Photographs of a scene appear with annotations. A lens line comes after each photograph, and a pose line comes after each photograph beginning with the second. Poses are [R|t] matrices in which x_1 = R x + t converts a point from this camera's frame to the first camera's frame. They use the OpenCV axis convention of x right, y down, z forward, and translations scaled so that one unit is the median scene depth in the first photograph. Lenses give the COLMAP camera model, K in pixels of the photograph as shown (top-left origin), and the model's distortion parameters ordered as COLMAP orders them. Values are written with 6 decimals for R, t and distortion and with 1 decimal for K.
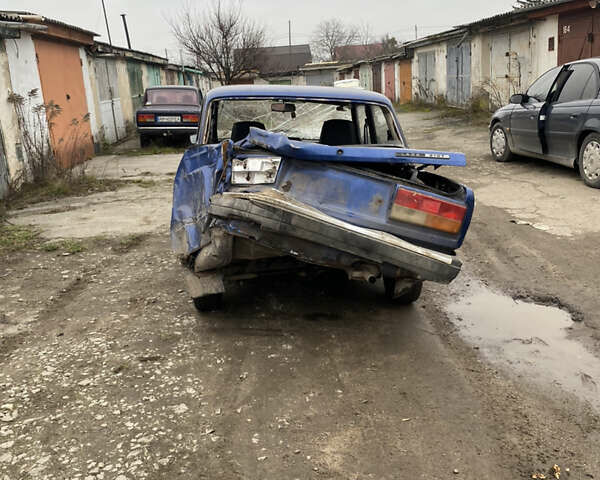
lens RADIAL K [[596.7, 0, 300.0], [0, 596.7, 240.0], [0, 0, 1]] dist [0.094730, -0.184200]
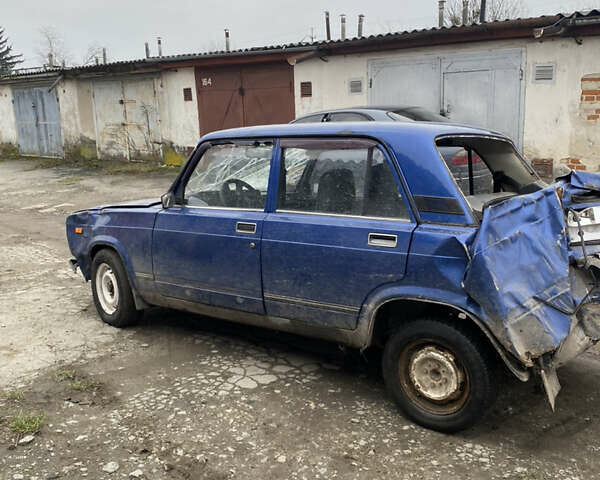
lens RADIAL K [[597.0, 0, 291.1], [0, 597.0, 232.0], [0, 0, 1]] dist [0.189770, -0.551424]
pose [[0.679736, -0.107902, 0.725477, -0.909288], [0.175517, 0.984311, -0.018052, -0.154808], [-0.712147, 0.139604, 0.688010, 0.712809]]
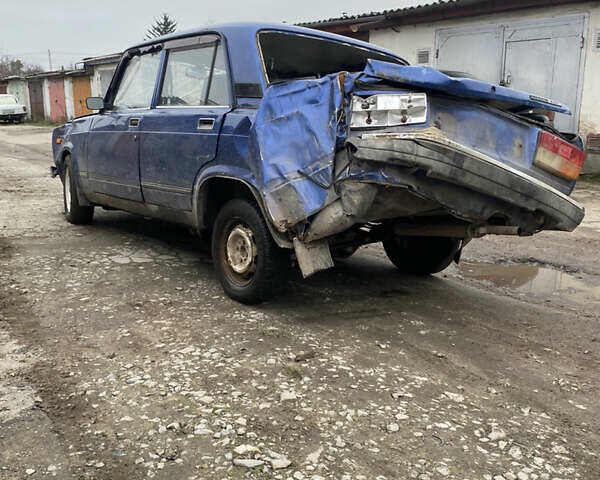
lens RADIAL K [[596.7, 0, 300.0], [0, 596.7, 240.0], [0, 0, 1]] dist [0.094730, -0.184200]
pose [[0.831170, -0.048429, 0.553905, -0.617240], [0.078355, 0.996460, -0.030454, 0.075209], [-0.550469, 0.068714, 0.832023, 0.376890]]
